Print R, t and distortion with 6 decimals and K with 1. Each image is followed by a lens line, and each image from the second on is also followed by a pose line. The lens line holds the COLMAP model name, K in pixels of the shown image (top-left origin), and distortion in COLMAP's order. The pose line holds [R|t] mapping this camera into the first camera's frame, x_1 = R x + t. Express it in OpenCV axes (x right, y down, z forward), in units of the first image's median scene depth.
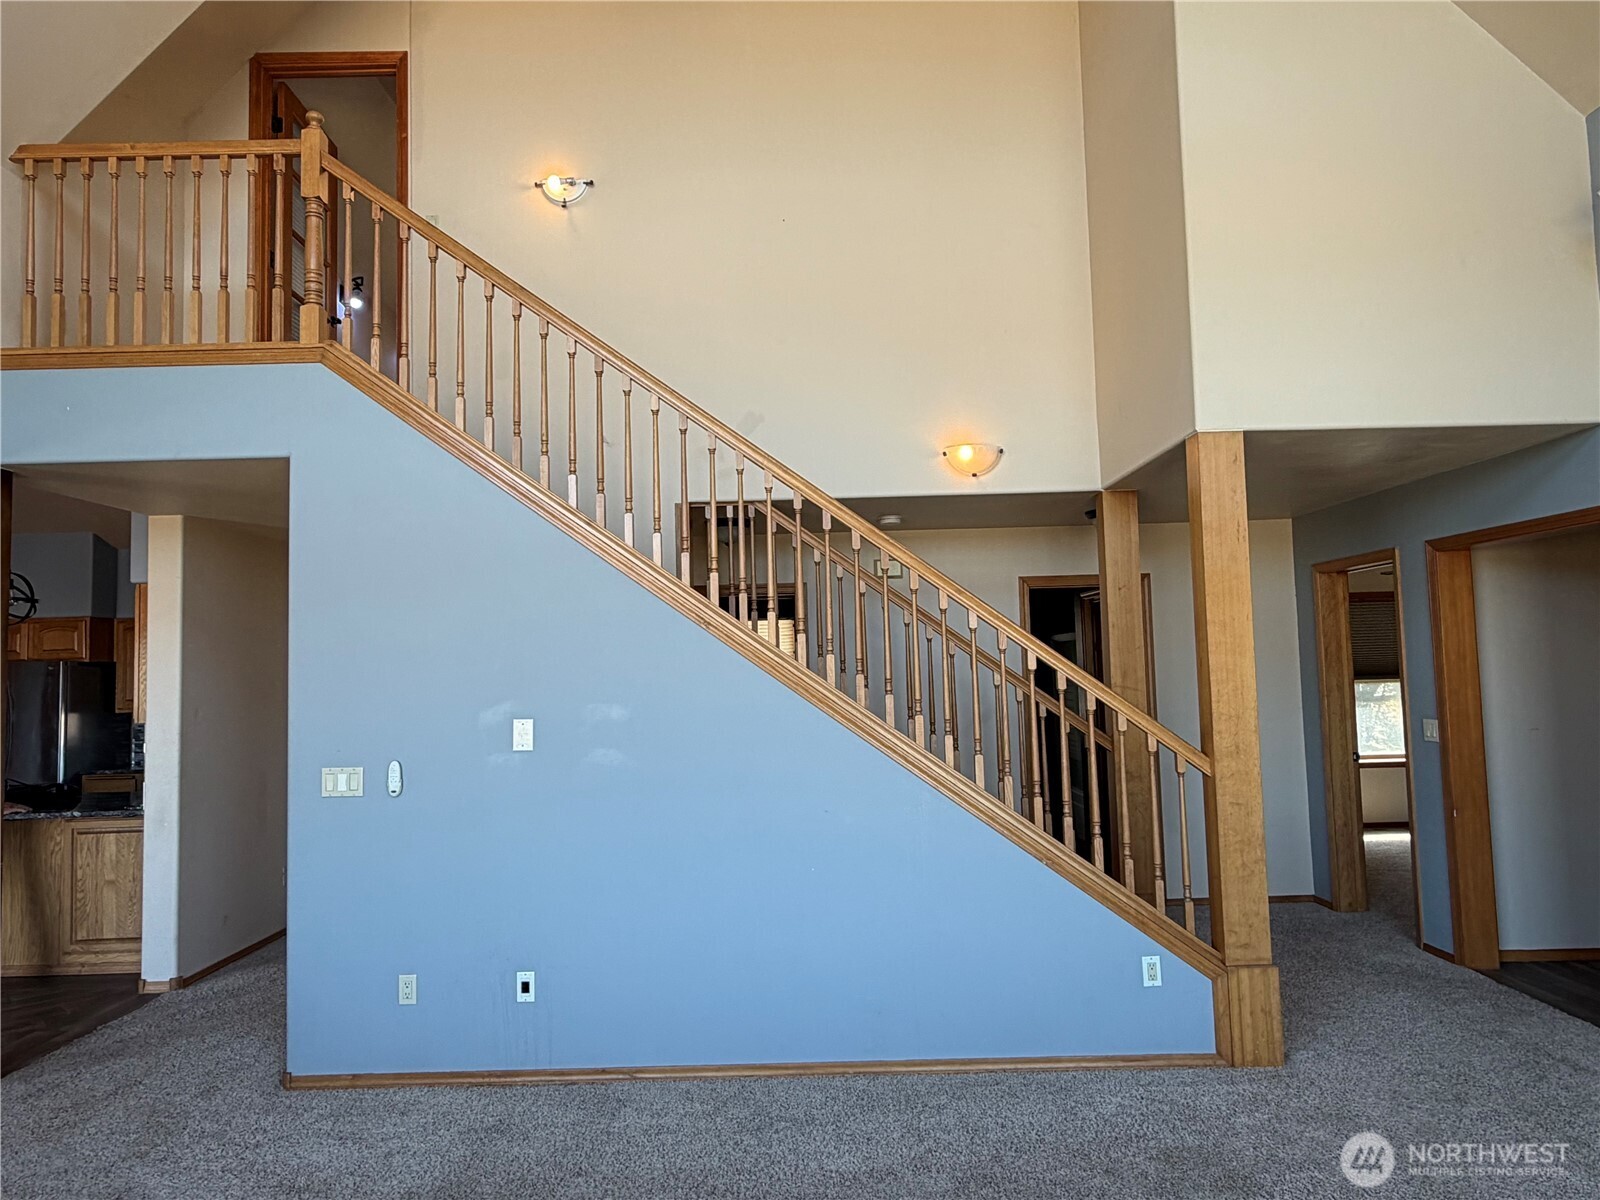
lens RADIAL K [[1023.6, 0, 798.9], [0, 1023.6, 602.7], [0, 0, 1]] dist [-0.001394, -0.000413]
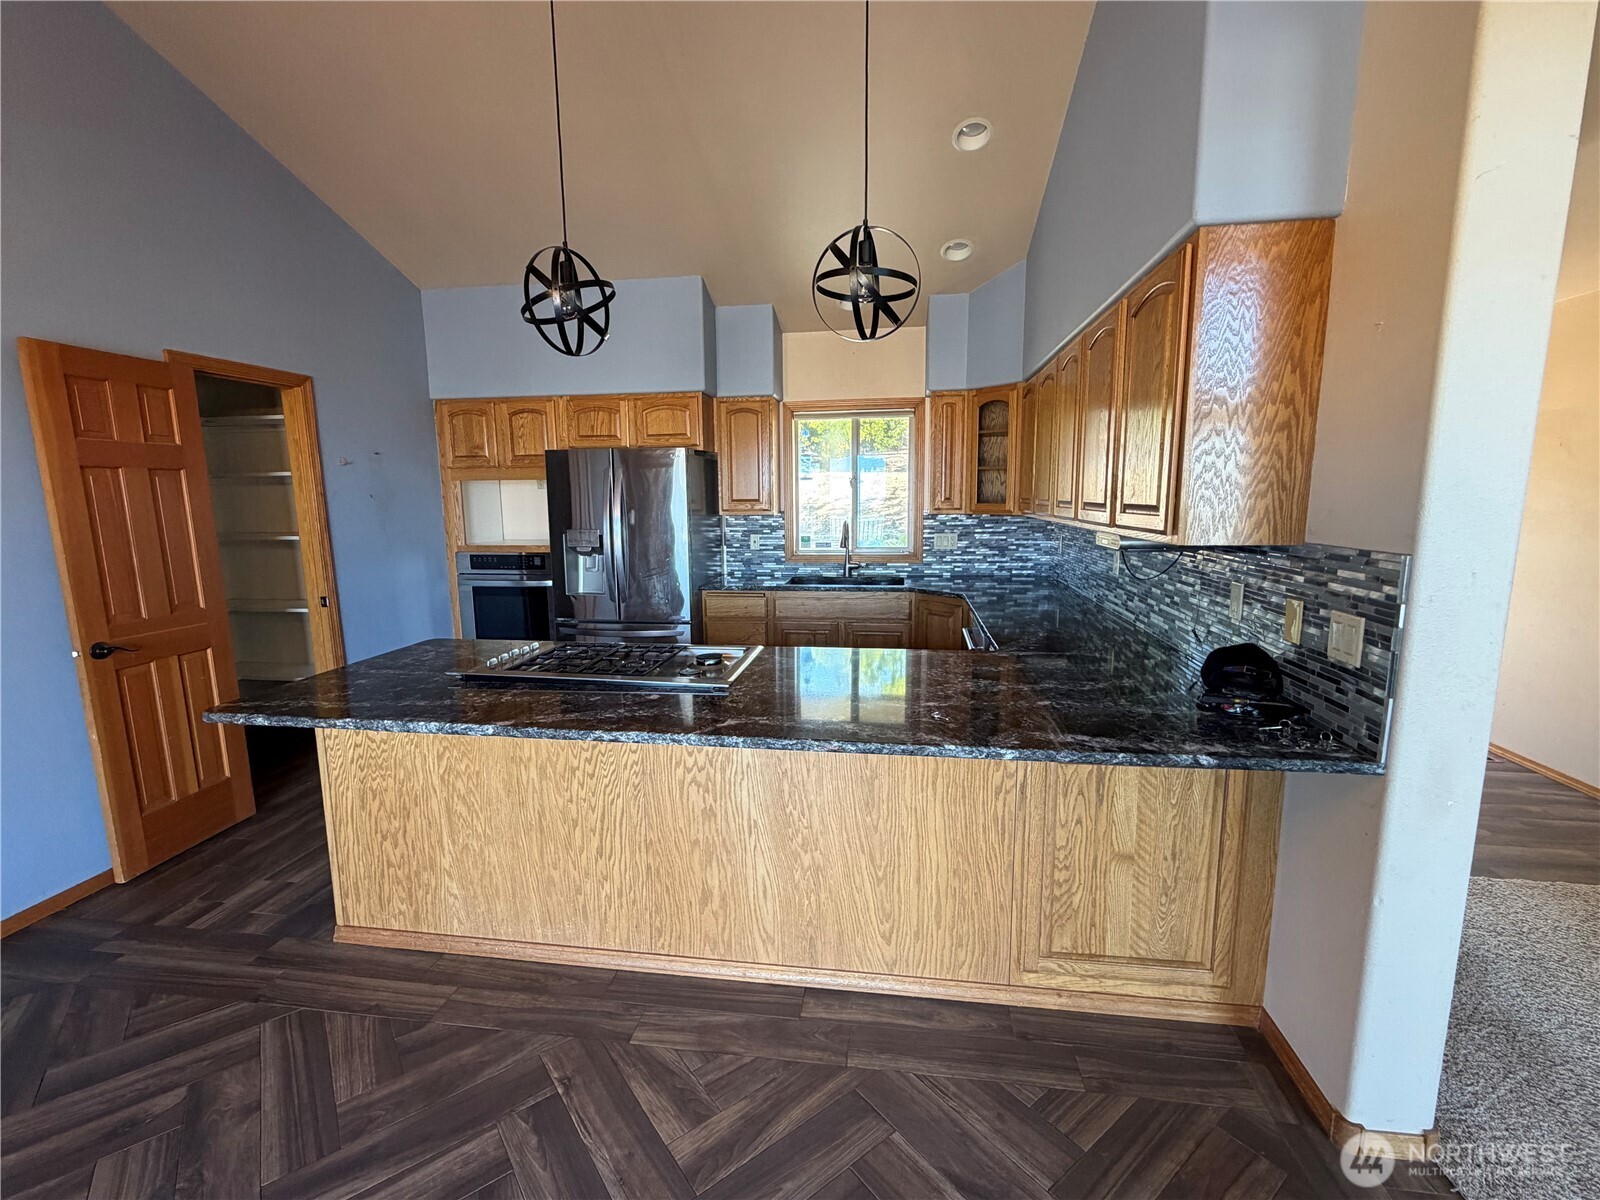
lens RADIAL K [[712.7, 0, 800.8], [0, 712.7, 602.3], [0, 0, 1]] dist [0.001834, 0.000242]
pose [[0.988724, 0.042095, -0.143714, -0.784640], [-0.009488, 0.975359, 0.220422, 0.073763], [0.149451, -0.216573, 0.964759, 0.661149]]
